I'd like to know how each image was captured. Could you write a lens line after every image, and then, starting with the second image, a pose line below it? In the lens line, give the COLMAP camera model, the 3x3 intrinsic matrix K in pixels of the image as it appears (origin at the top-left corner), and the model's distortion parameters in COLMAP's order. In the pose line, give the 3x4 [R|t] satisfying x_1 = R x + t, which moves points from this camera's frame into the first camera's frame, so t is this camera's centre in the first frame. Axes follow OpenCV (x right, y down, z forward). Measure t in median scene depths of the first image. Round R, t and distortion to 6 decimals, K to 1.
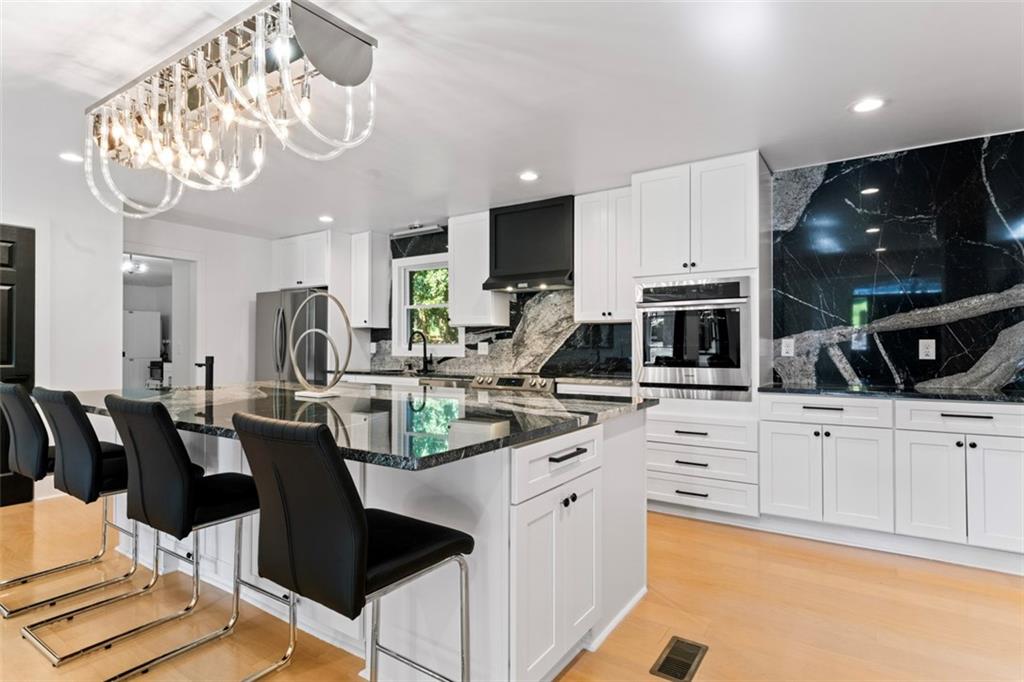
lens RADIAL K [[513.0, 0, 512.1], [0, 513.0, 340.0], [0, 0, 1]] dist [-0.000882, 0.000001]
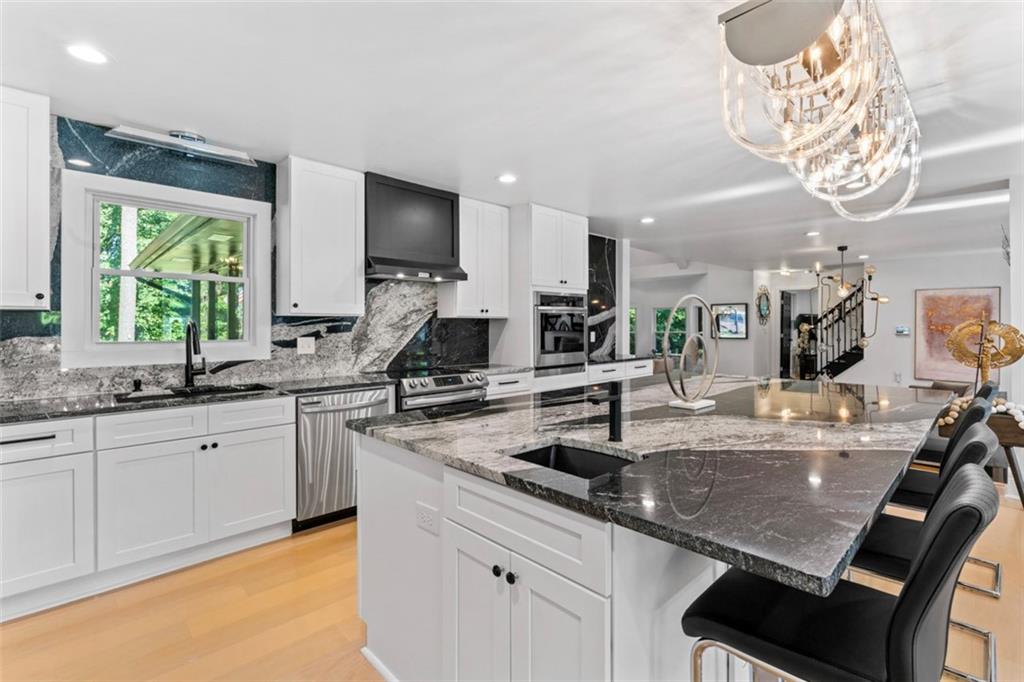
lens RADIAL K [[465.2, 0, 511.2], [0, 465.2, 324.9], [0, 0, 1]] dist [0.003429, 0.000414]
pose [[0.236410, 0.000251, 0.971653, -0.676424], [-0.010816, 0.999939, 0.002374, -0.019224], [-0.971593, -0.011070, 0.236399, 0.587667]]
